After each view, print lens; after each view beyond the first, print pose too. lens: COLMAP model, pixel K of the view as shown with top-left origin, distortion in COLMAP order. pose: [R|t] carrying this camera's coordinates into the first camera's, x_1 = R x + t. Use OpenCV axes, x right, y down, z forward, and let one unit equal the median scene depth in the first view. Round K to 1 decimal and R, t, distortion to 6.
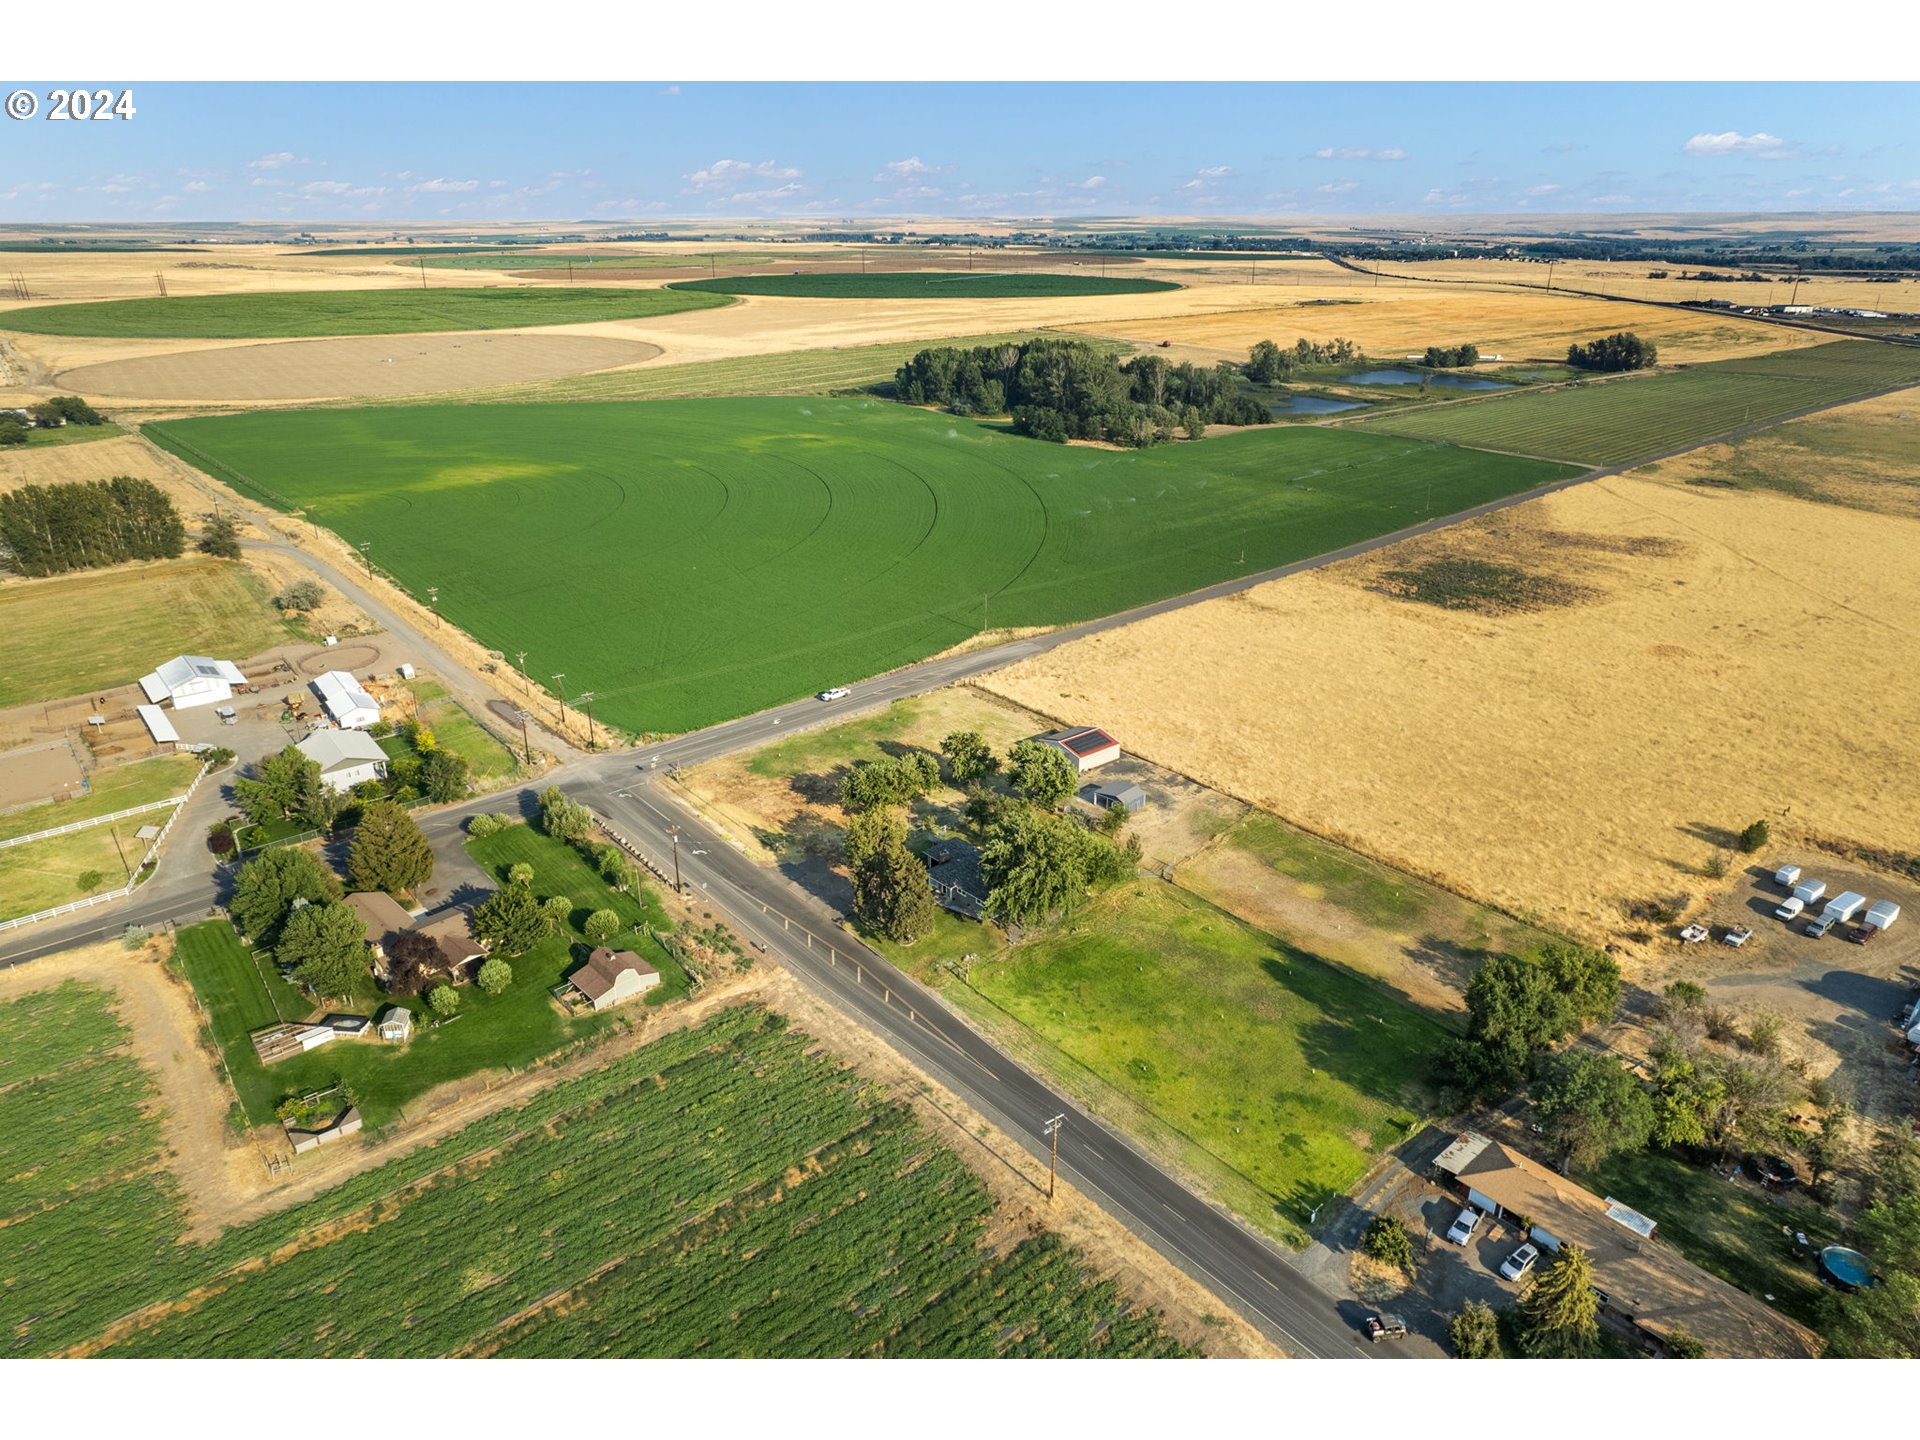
lens RADIAL K [[1226.9, 0, 957.4], [0, 1226.9, 718.7], [0, 0, 1]] dist [-0.072922, 0.063740]
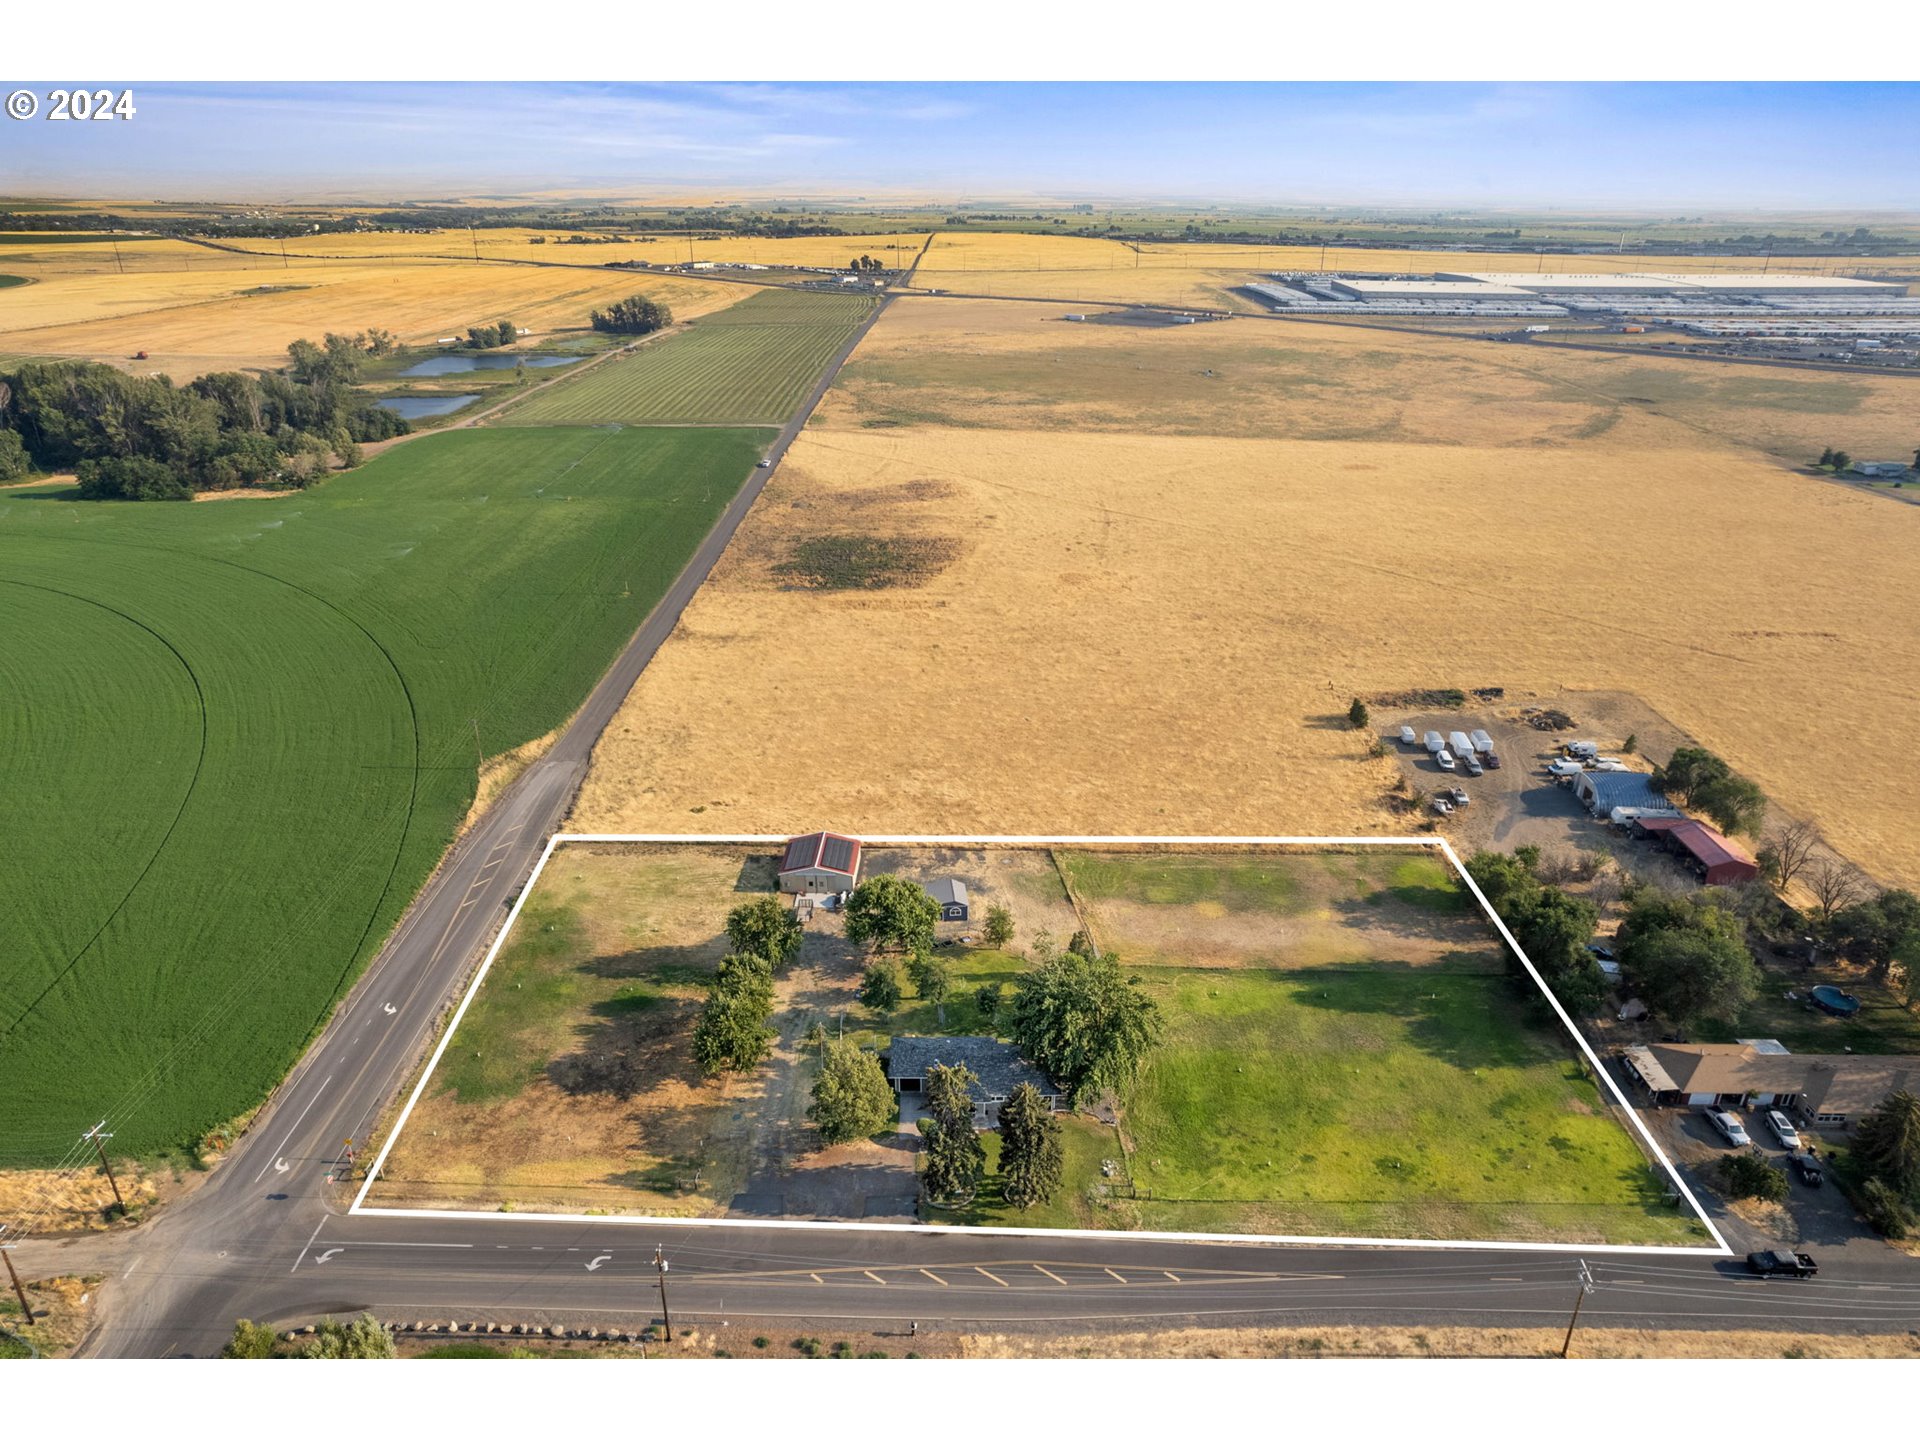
lens RADIAL K [[1226.9, 0, 957.4], [0, 1226.9, 718.7], [0, 0, 1]] dist [-0.072922, 0.063740]
pose [[0.655395, -0.302086, 0.692244, -0.292042], [0.287304, 0.947345, 0.141398, -0.122769], [-0.698508, 0.106212, 0.707676, 0.290703]]
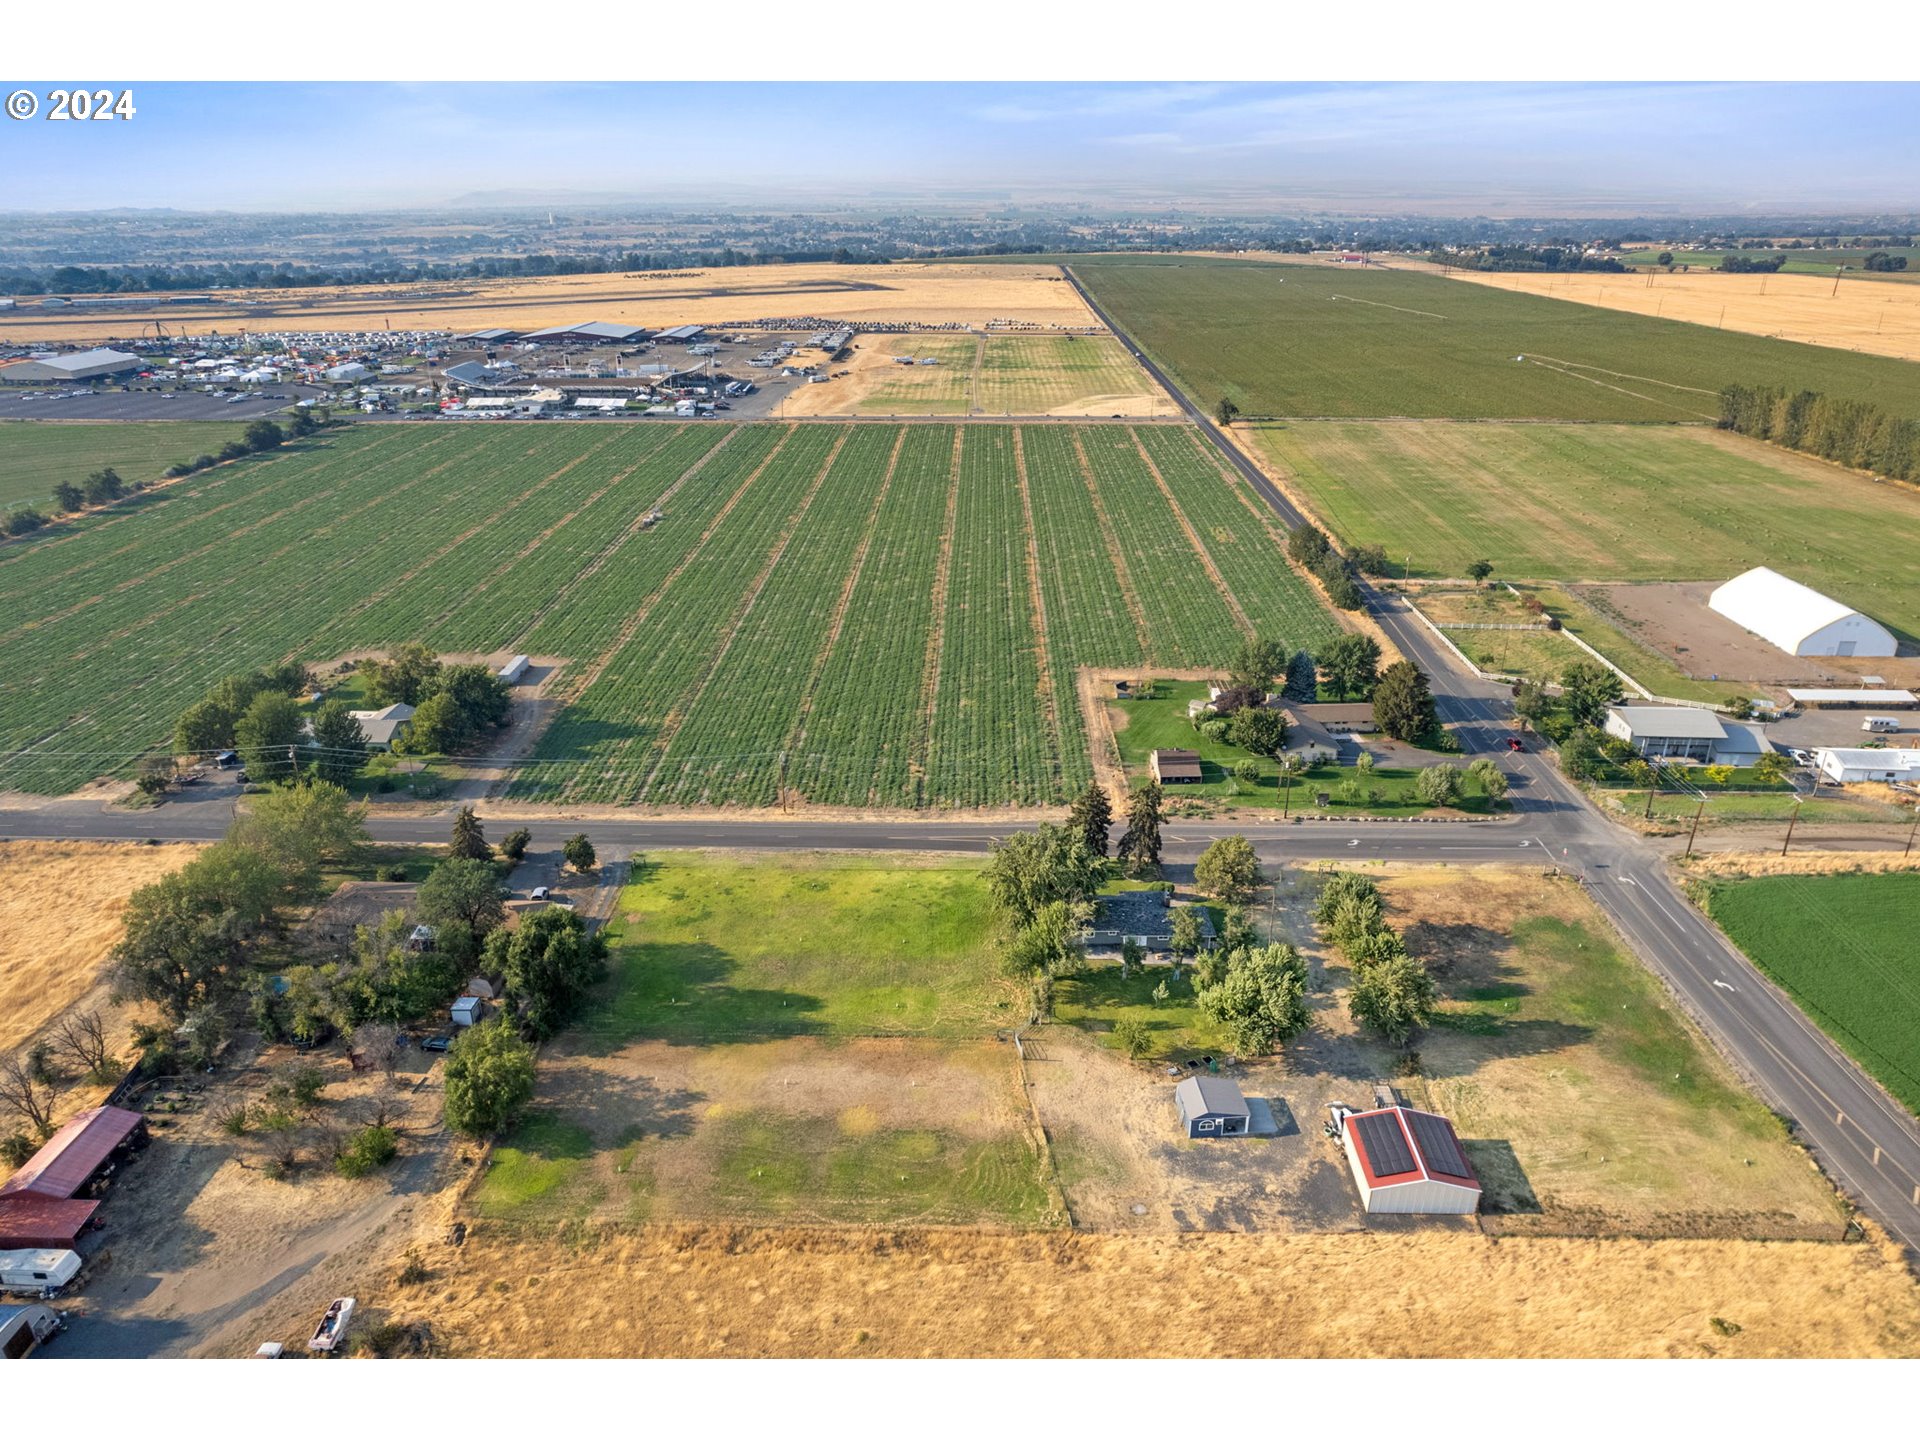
lens RADIAL K [[1254.2, 0, 964.0], [0, 1254.2, 726.9], [0, 0, 1]] dist [-0.003937, -0.001771]
pose [[-0.660888, 0.297502, -0.688999, 0.445838], [-0.287521, 0.747655, 0.598619, -0.319202], [0.693223, 0.593722, -0.408578, 0.779657]]
